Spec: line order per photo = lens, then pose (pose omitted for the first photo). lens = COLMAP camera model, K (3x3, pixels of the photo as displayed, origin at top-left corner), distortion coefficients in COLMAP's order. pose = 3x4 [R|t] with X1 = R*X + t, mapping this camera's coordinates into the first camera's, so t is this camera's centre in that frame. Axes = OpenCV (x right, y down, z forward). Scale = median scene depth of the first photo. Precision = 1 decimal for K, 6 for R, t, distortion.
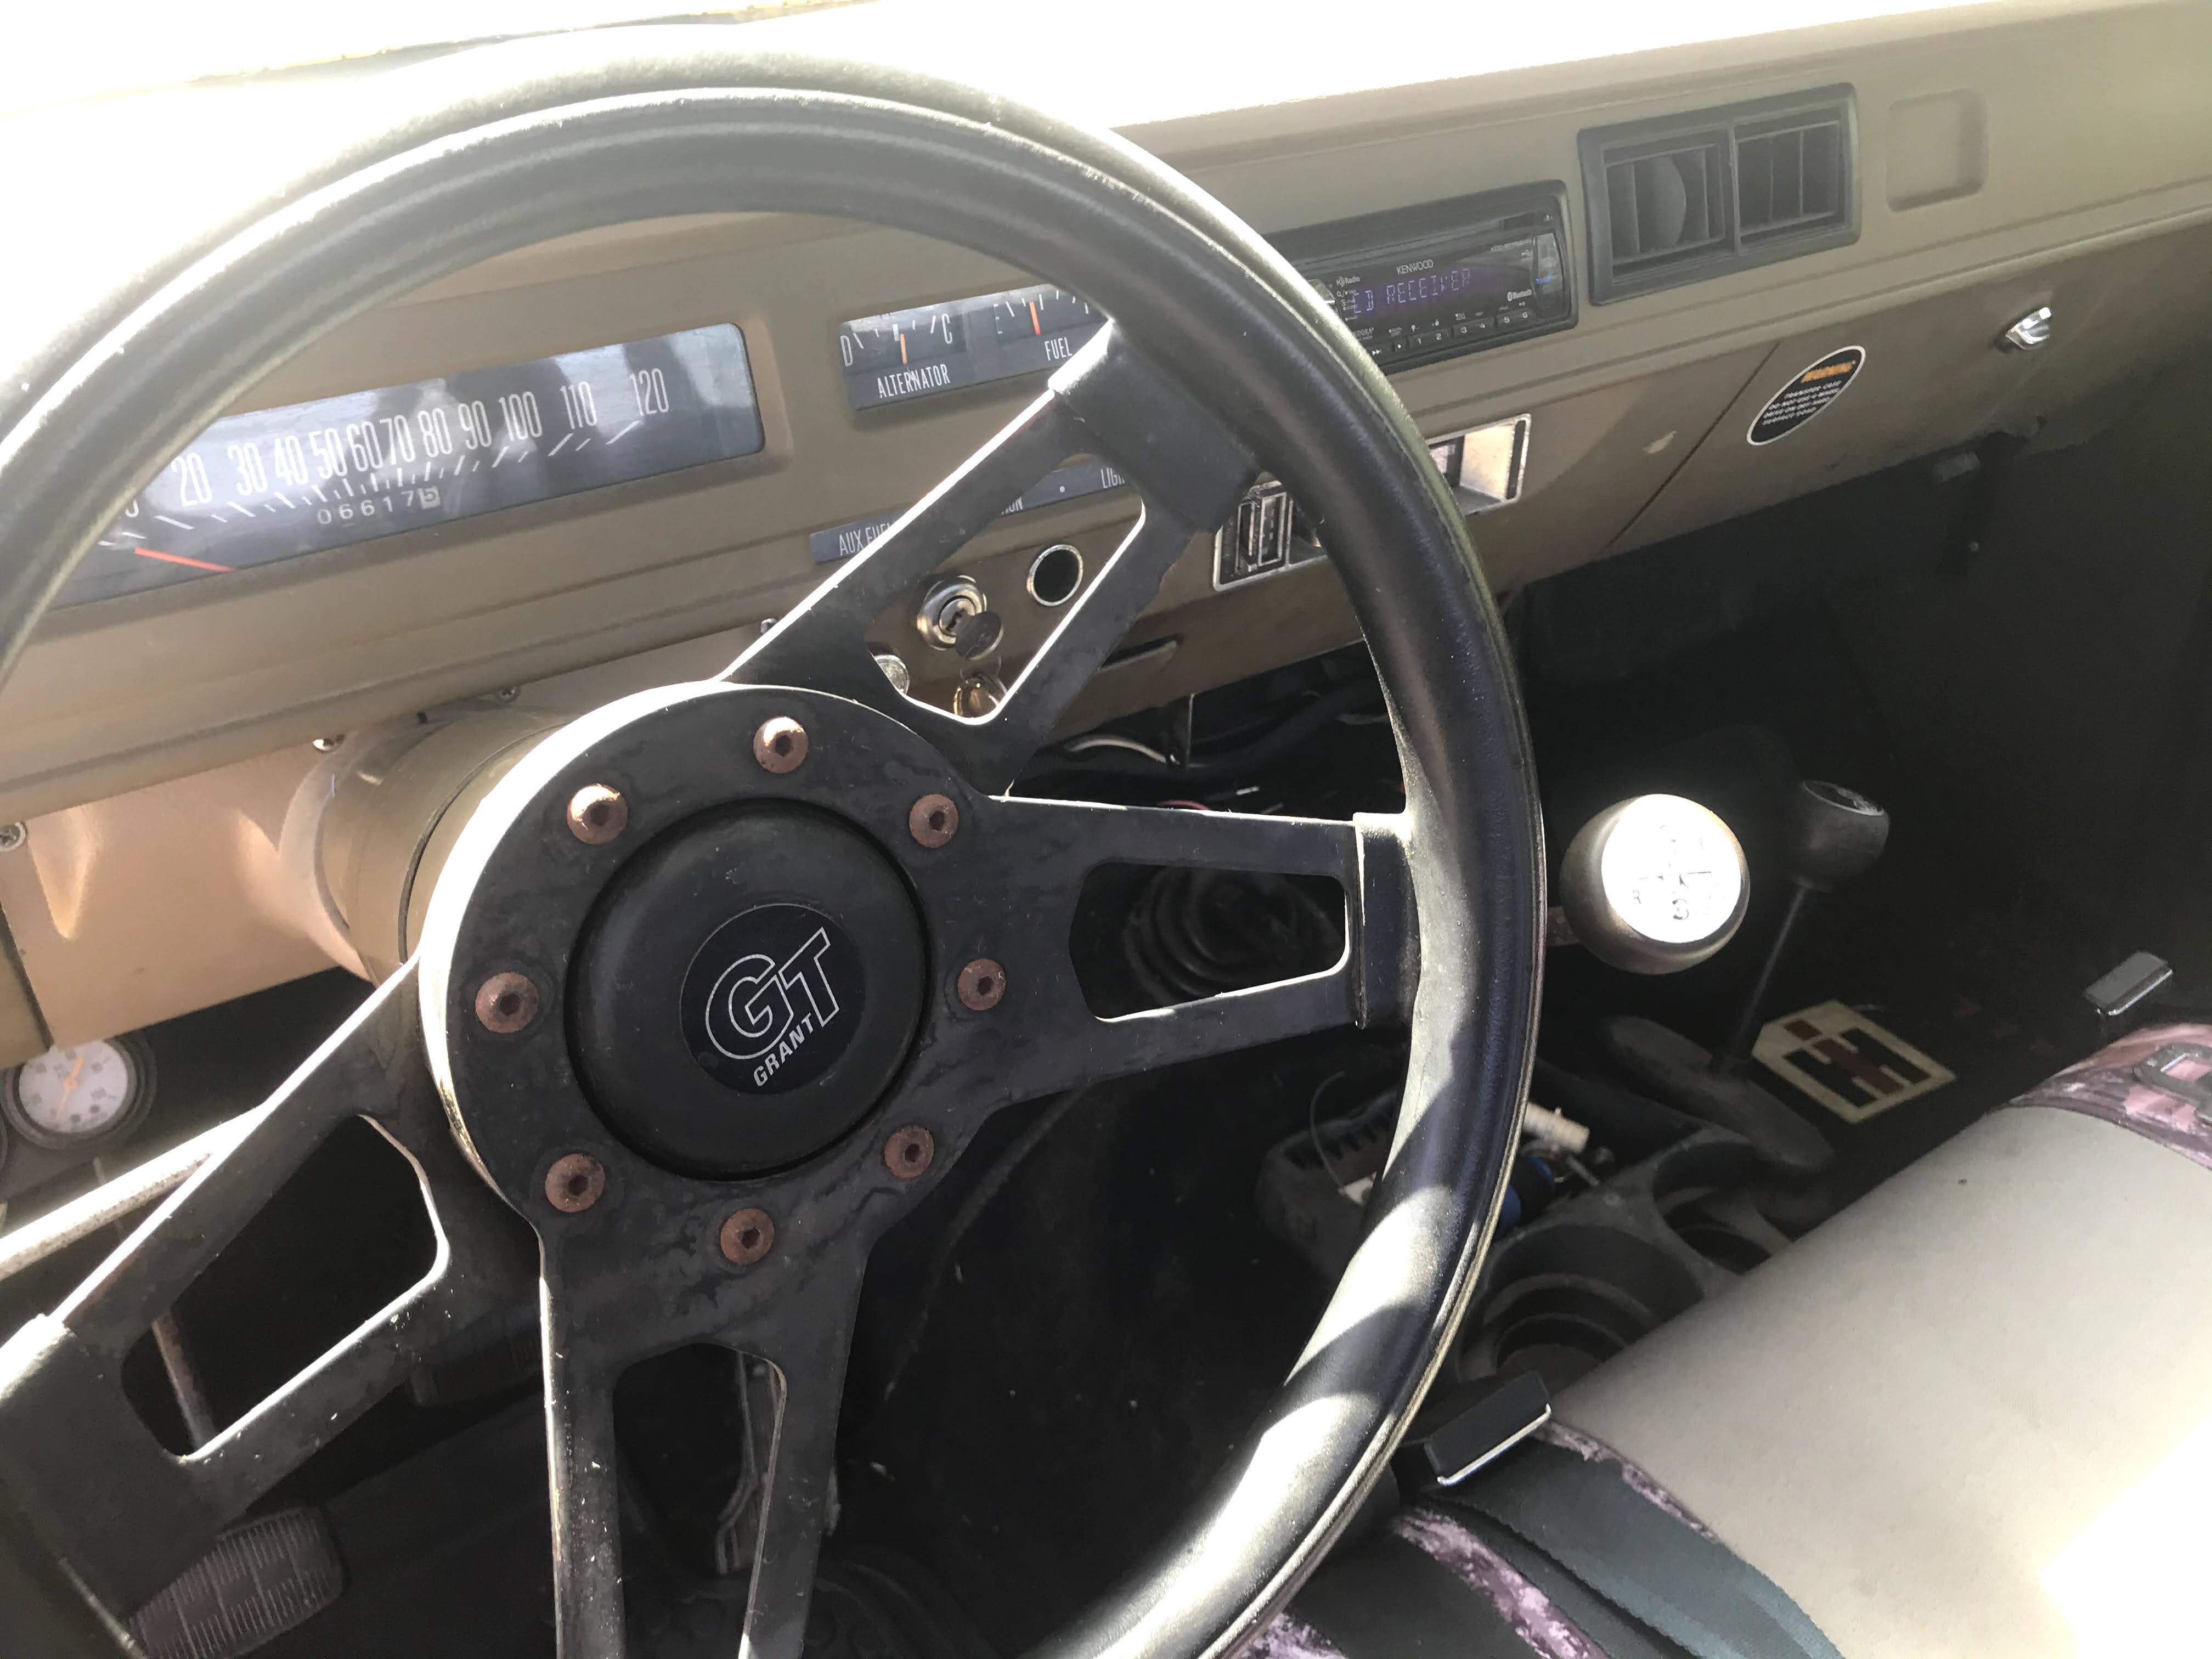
lens RADIAL K [[1834.1, 0, 1097.1], [0, 1834.1, 822.8], [0, 0, 1]] dist [0.016358, -0.023231]
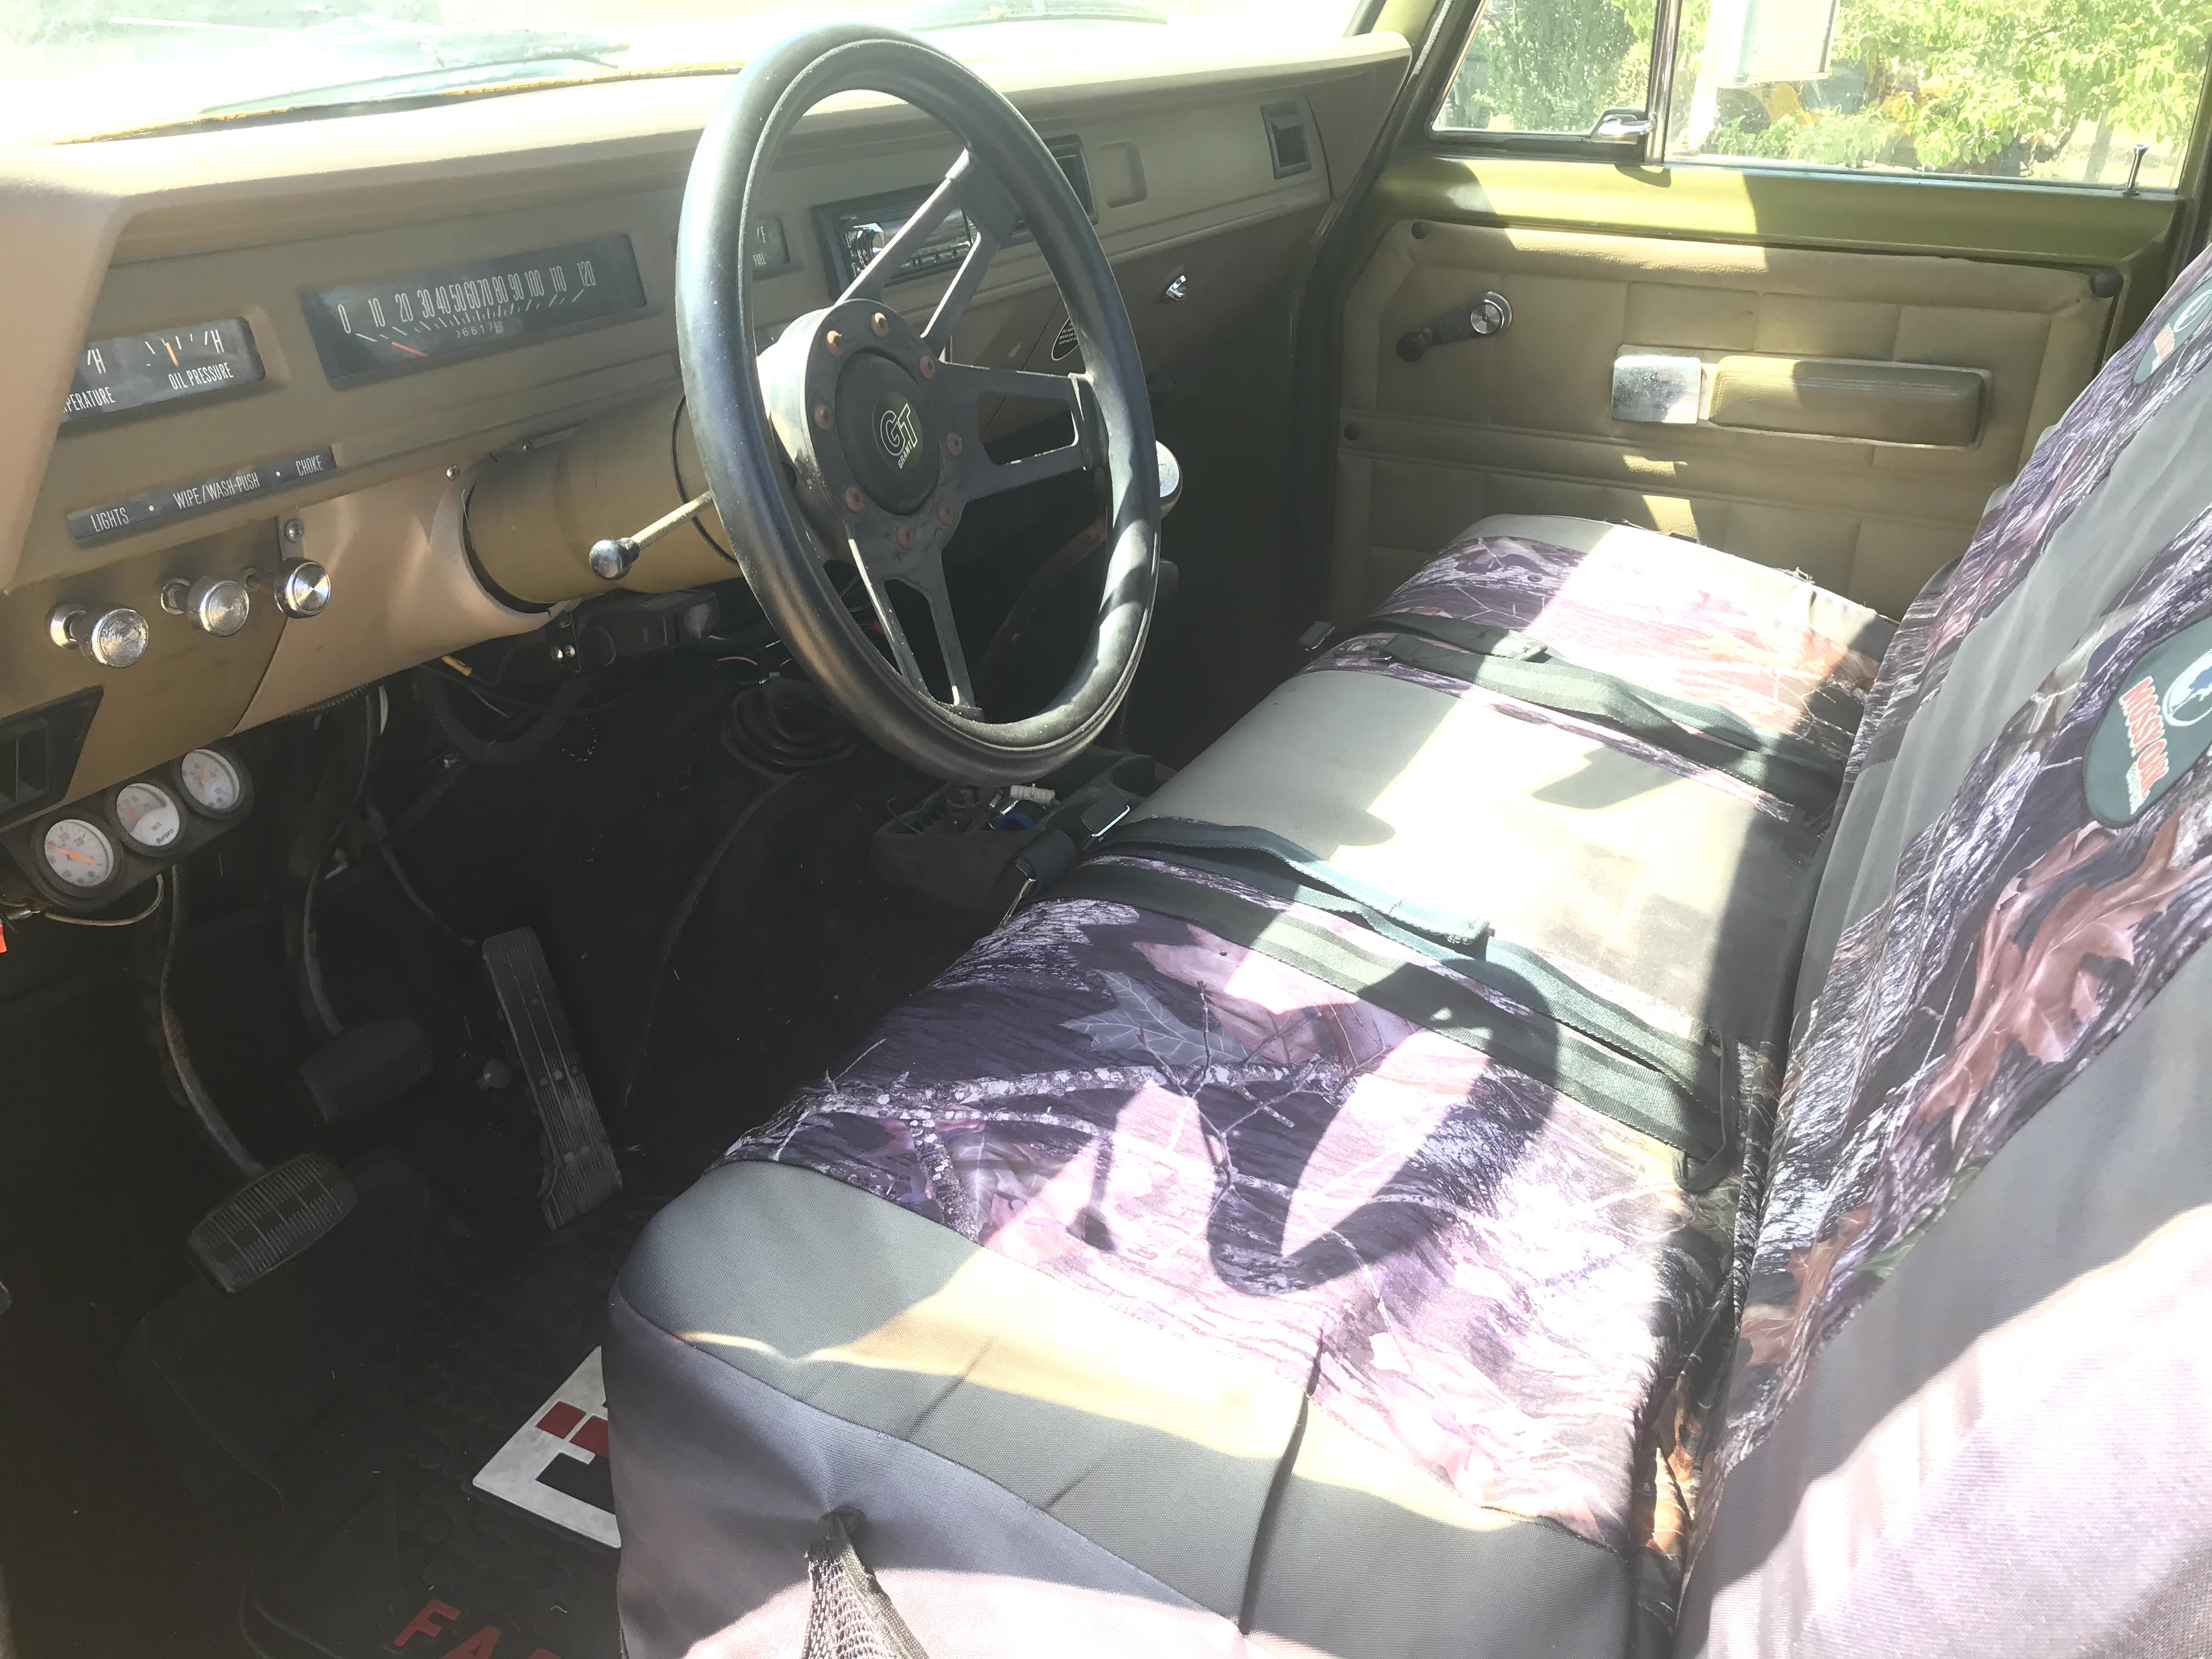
lens RADIAL K [[1739.6, 0, 1097.7], [0, 1739.6, 798.5], [0, 0, 1]] dist [0.085809, -0.147585]
pose [[0.881902, -0.185409, 0.433442, -0.868748], [0.225677, 0.973259, -0.042852, 0.609307], [-0.413906, 0.135610, 0.900162, -0.913700]]
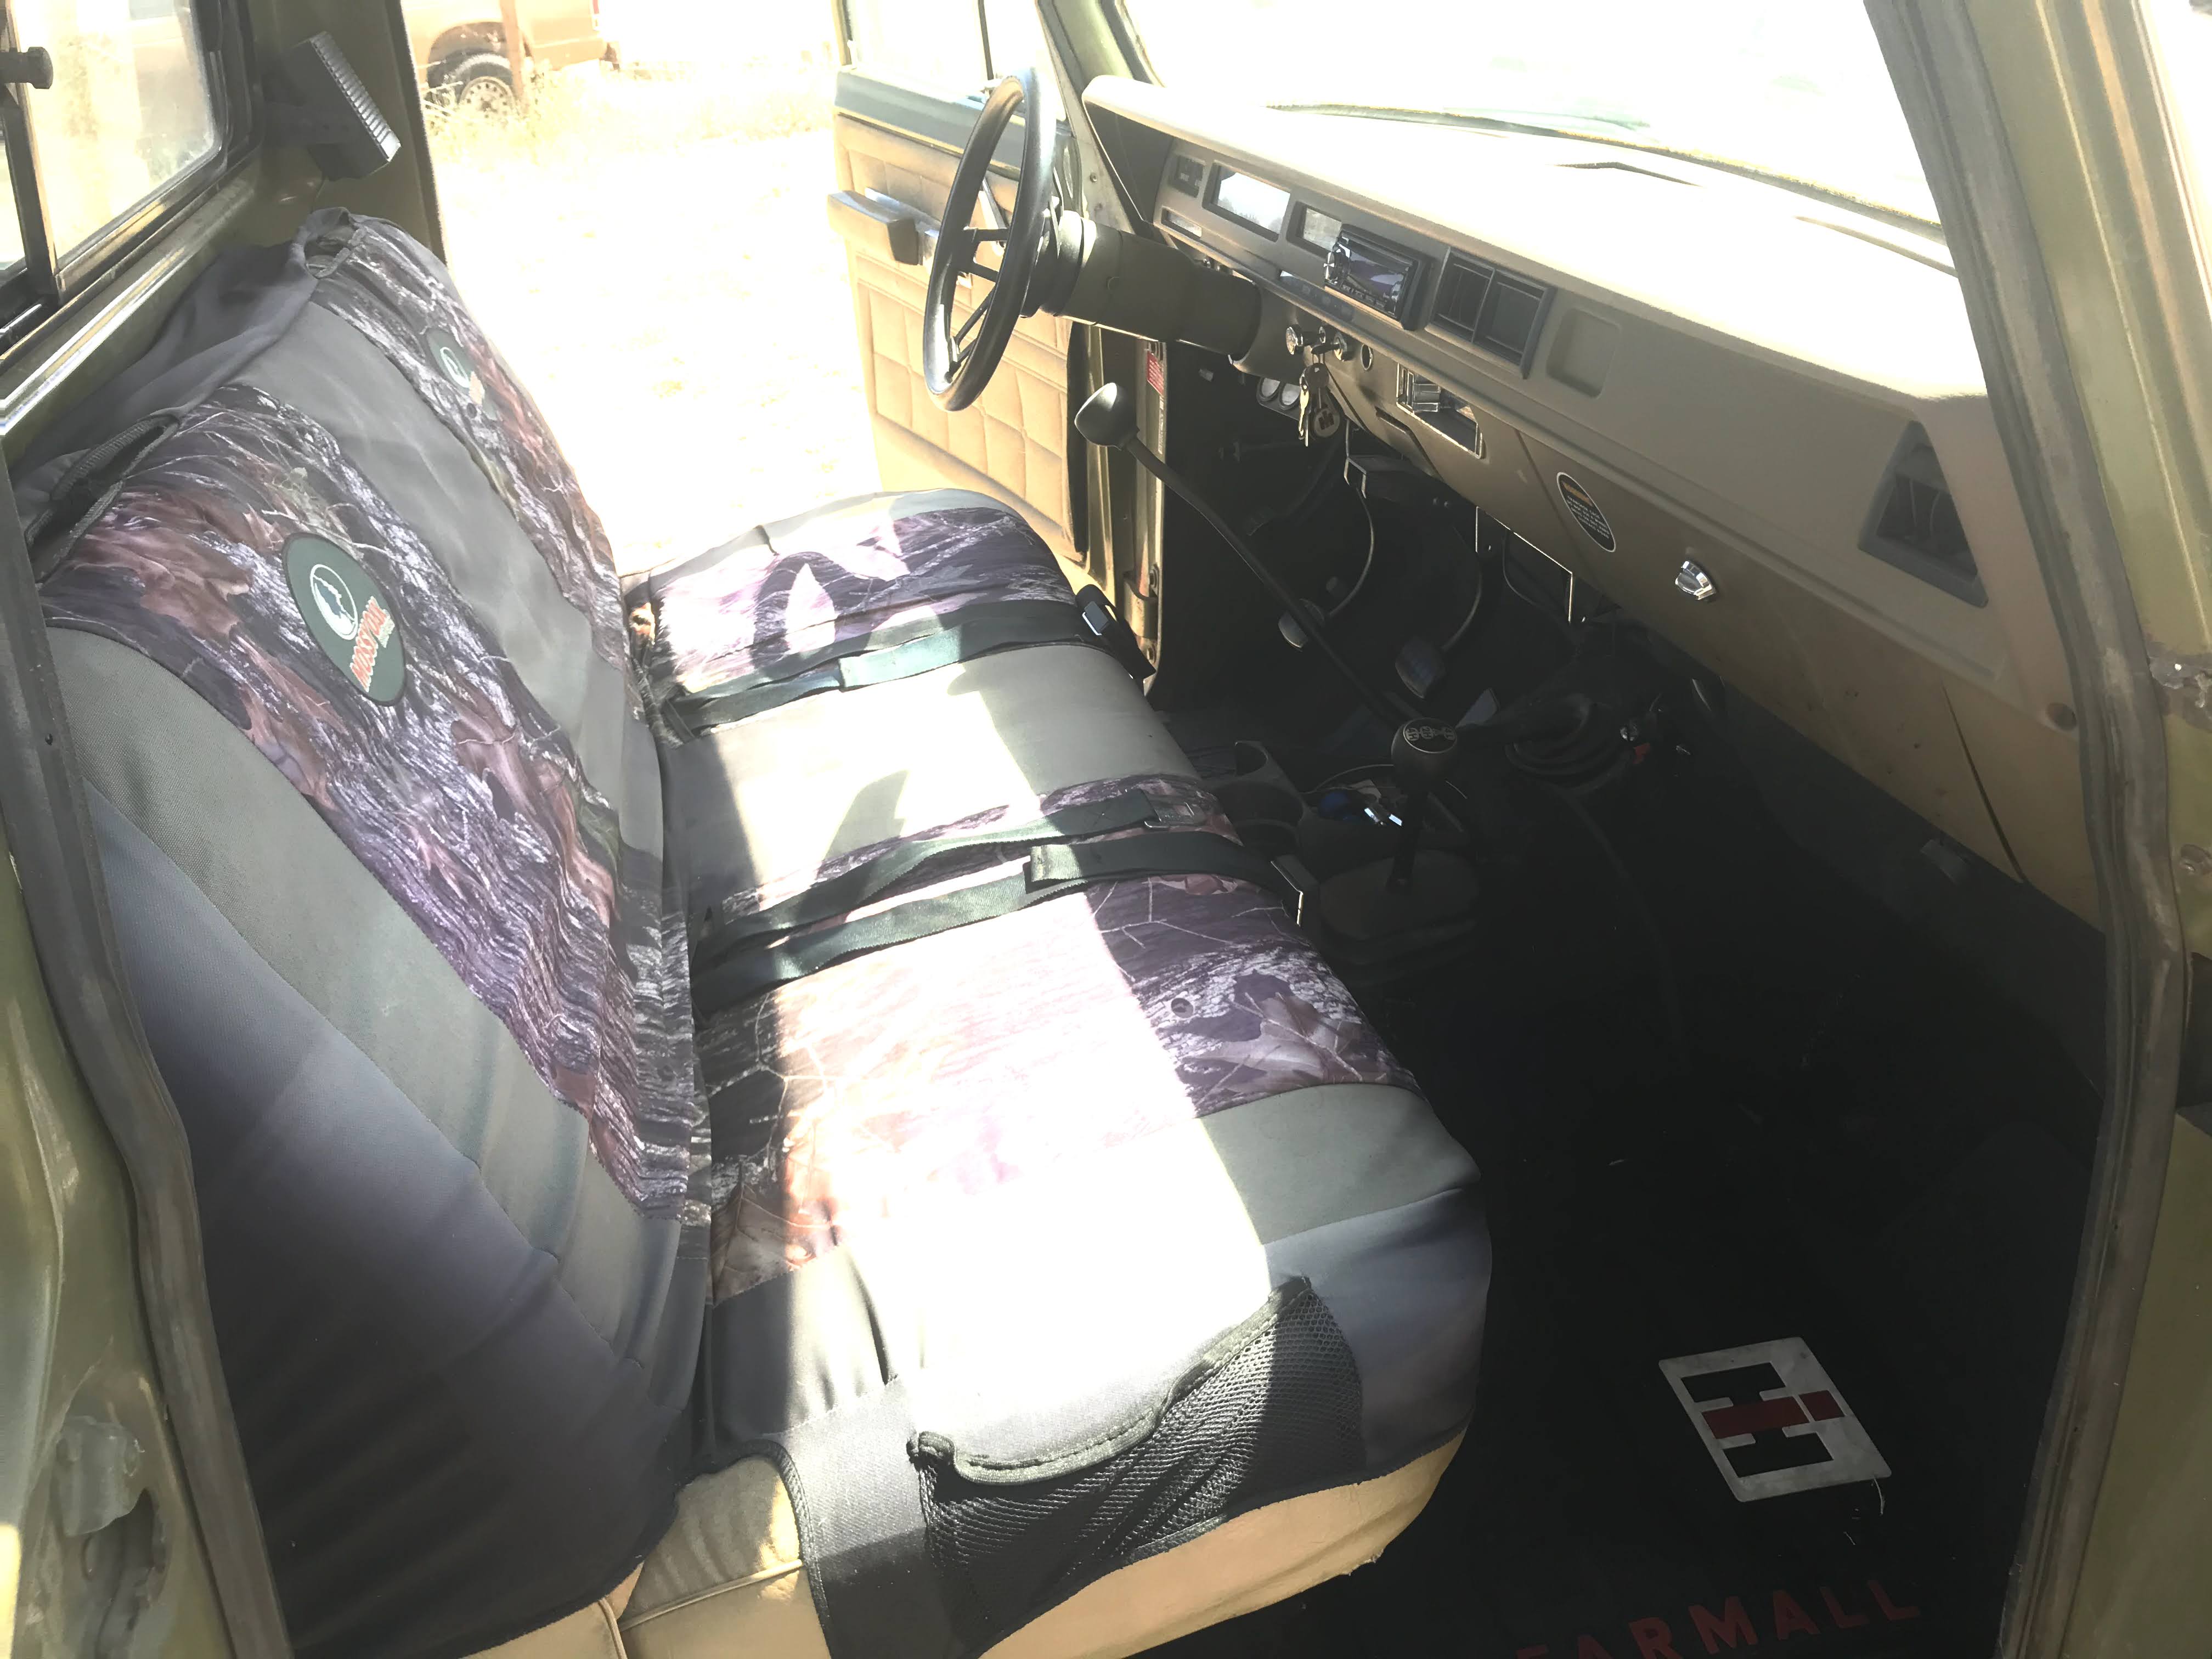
lens RADIAL K [[1801.6, 0, 1106.0], [0, 1801.6, 829.5], [0, 0, 1]] dist [0.065220, -0.166670]
pose [[-0.345931, 0.441678, -0.827799, 4.033173], [-0.476219, 0.677529, 0.560509, -1.514883], [0.808423, 0.588111, -0.024043, 1.978916]]
